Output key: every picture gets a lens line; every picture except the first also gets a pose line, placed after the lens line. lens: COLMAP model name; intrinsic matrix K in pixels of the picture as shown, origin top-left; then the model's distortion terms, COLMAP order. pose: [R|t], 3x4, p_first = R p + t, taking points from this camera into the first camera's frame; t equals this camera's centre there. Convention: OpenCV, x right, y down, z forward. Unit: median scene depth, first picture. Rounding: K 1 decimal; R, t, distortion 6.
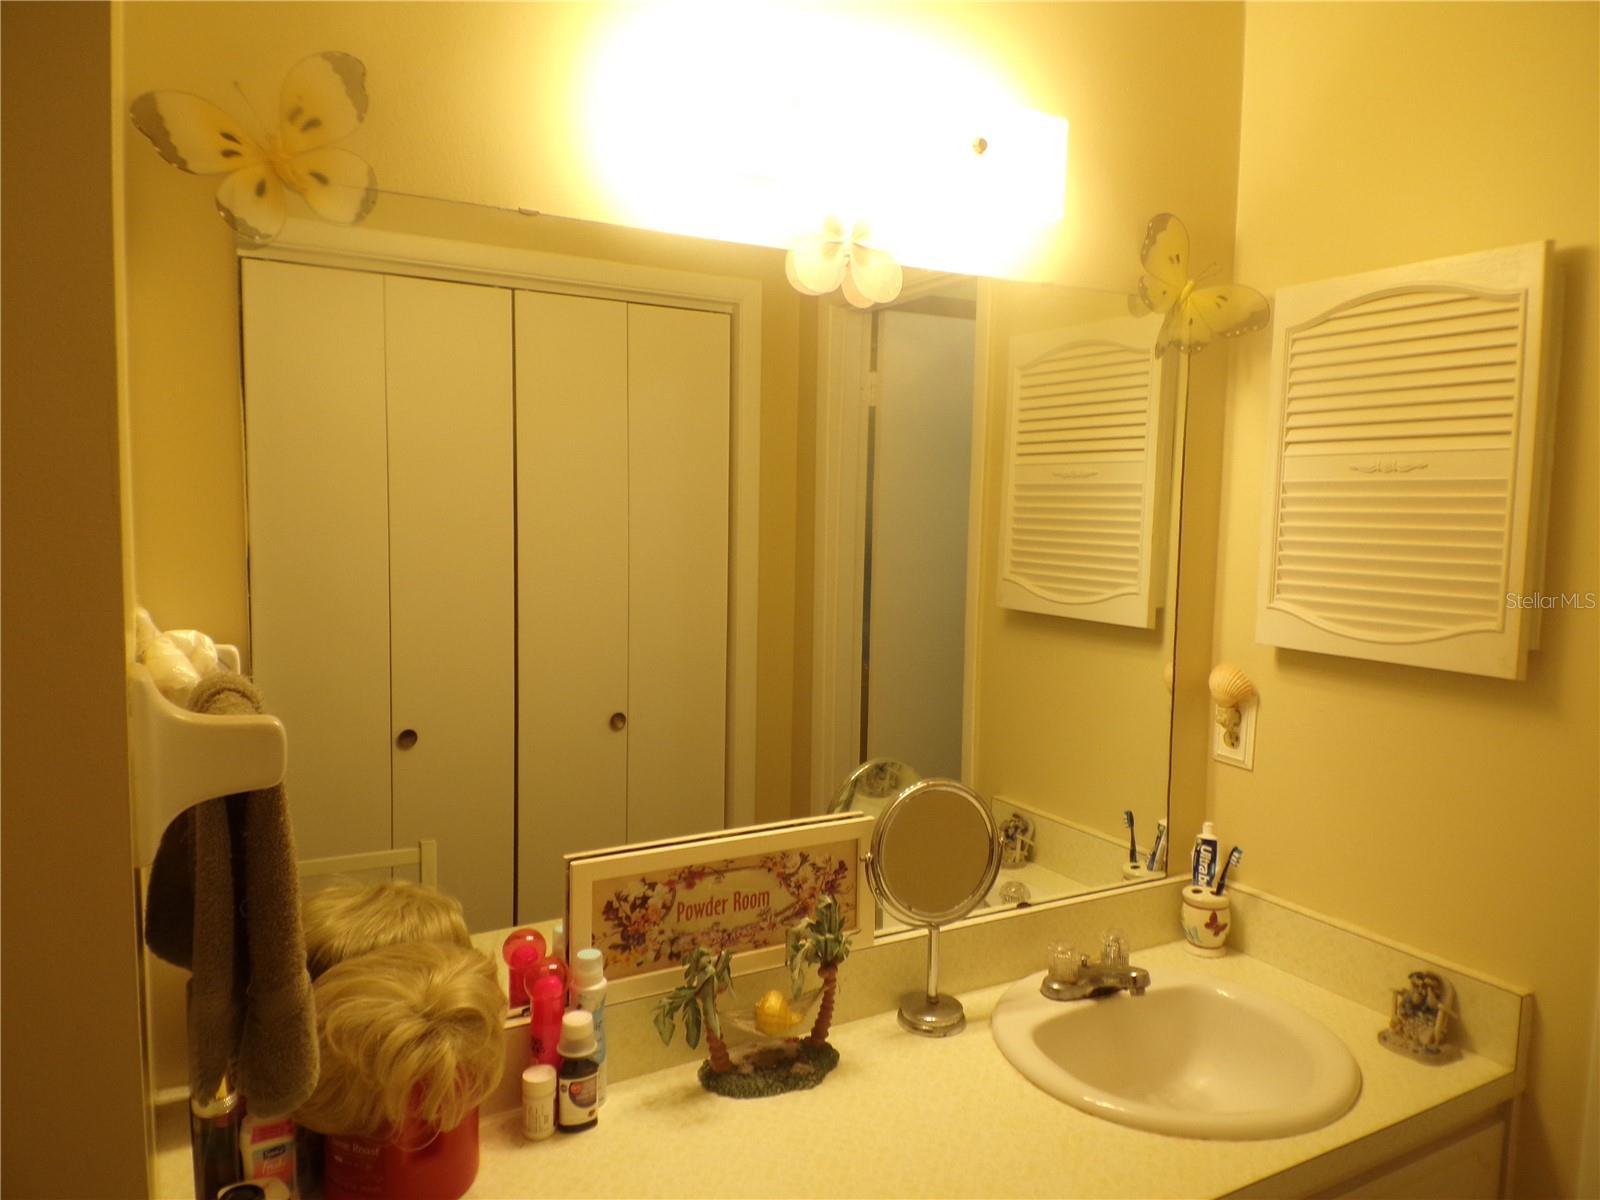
lens RADIAL K [[1118.4, 0, 804.1], [0, 1118.4, 602.5], [0, 0, 1]] dist [0.125598, -0.174097]
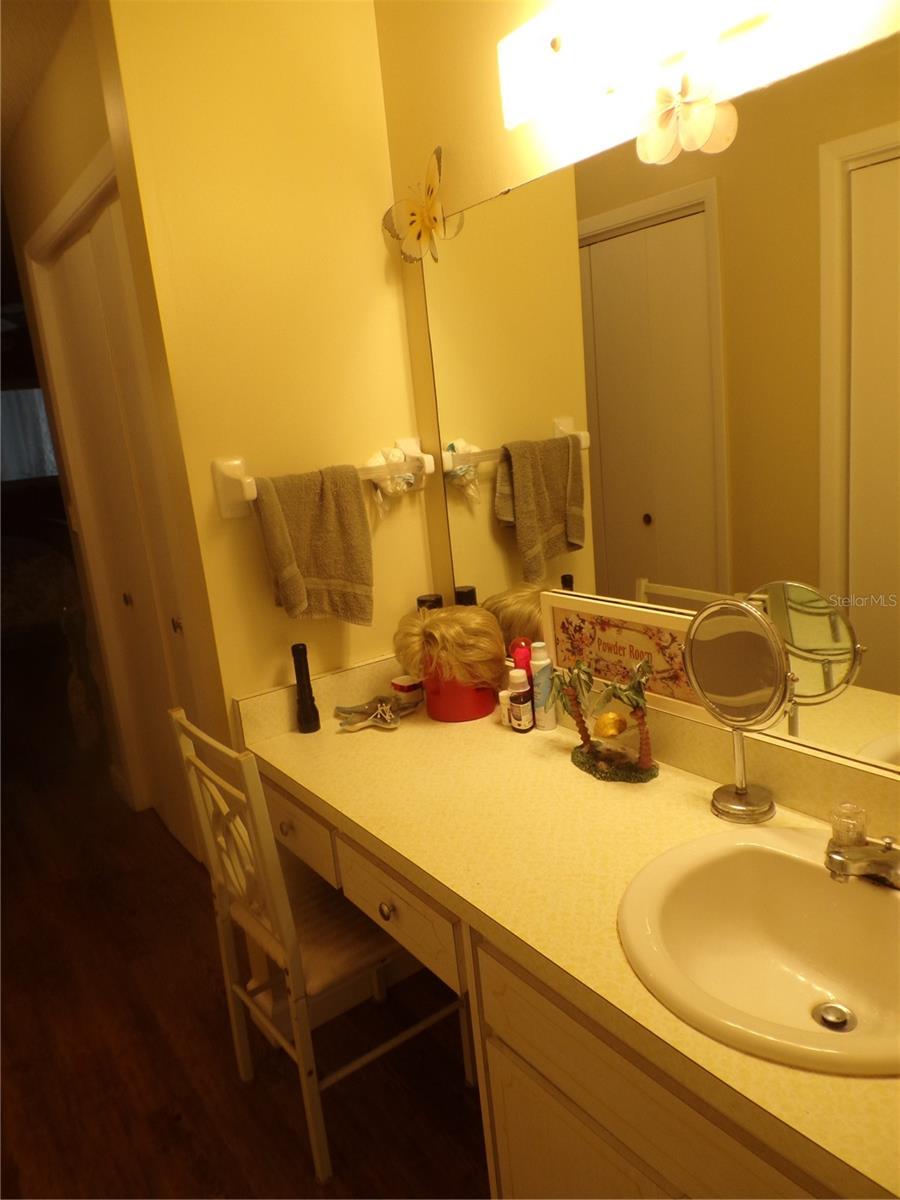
lens RADIAL K [[838.8, 0, 452.1], [0, 838.8, 592.1], [0, 0, 1]] dist [0.125598, -0.174097]
pose [[0.114173, 0.192135, -0.974704, 0.955539], [0.015320, 0.980663, 0.195104, -0.017027], [0.993343, -0.037208, 0.109022, 0.686801]]
